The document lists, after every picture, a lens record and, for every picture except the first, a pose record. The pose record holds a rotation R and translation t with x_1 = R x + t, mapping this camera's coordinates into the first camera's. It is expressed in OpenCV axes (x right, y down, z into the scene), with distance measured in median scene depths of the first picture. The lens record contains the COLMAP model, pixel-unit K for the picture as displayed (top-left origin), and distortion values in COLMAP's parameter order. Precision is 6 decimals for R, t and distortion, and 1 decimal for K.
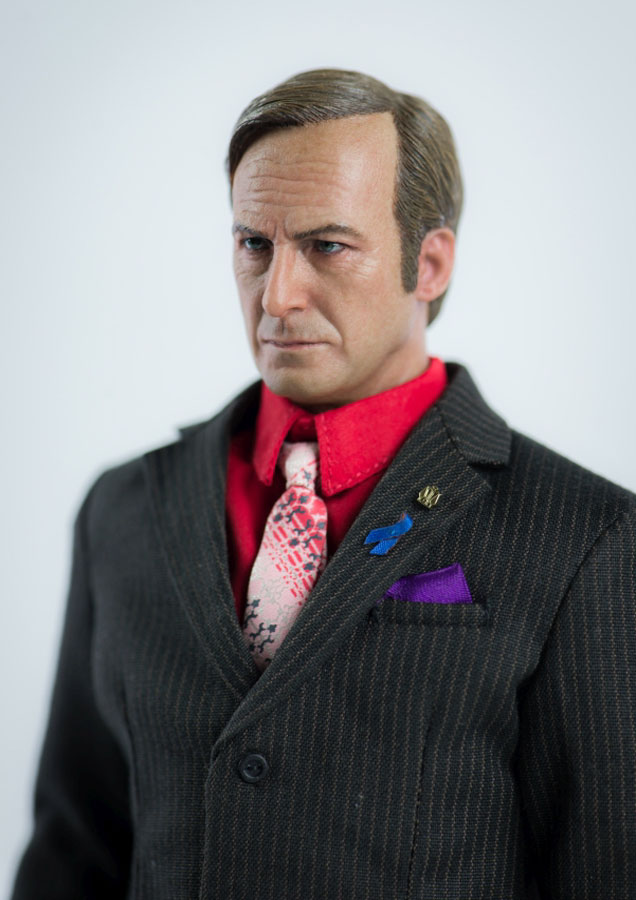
lens RADIAL K [[2820.5, 0, 318.0], [0, 2820.5, 450.0], [0, 0, 1]] dist [0.051995, 1.224803]
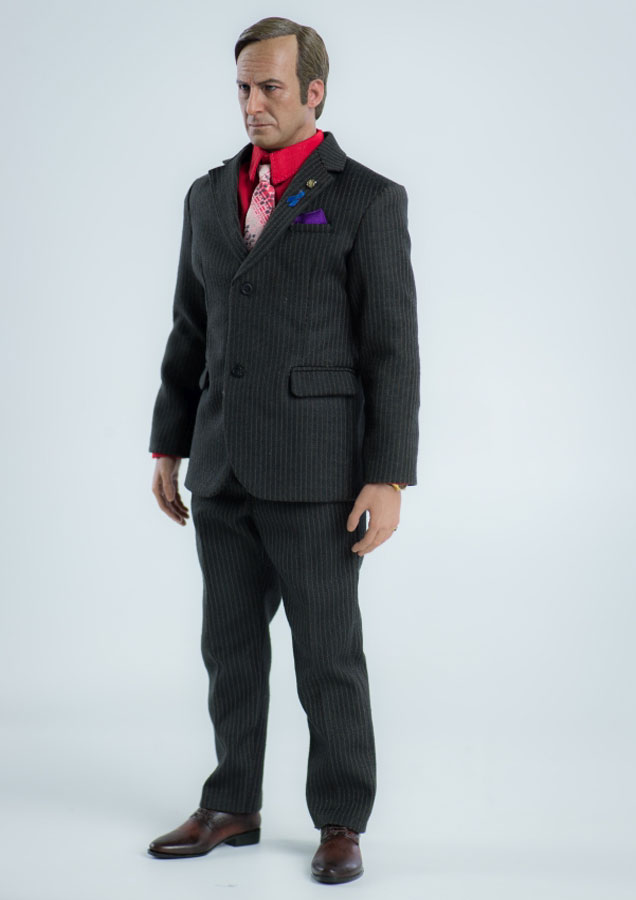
lens RADIAL K [[2820.5, 0, 318.0], [0, 2820.5, 450.0], [0, 0, 1]] dist [0.051995, 1.224803]
pose [[0.990808, -0.004861, -0.135185, 0.395147], [0.013538, 0.997900, 0.063346, 0.096656], [0.134594, -0.064594, 0.988793, -1.584326]]
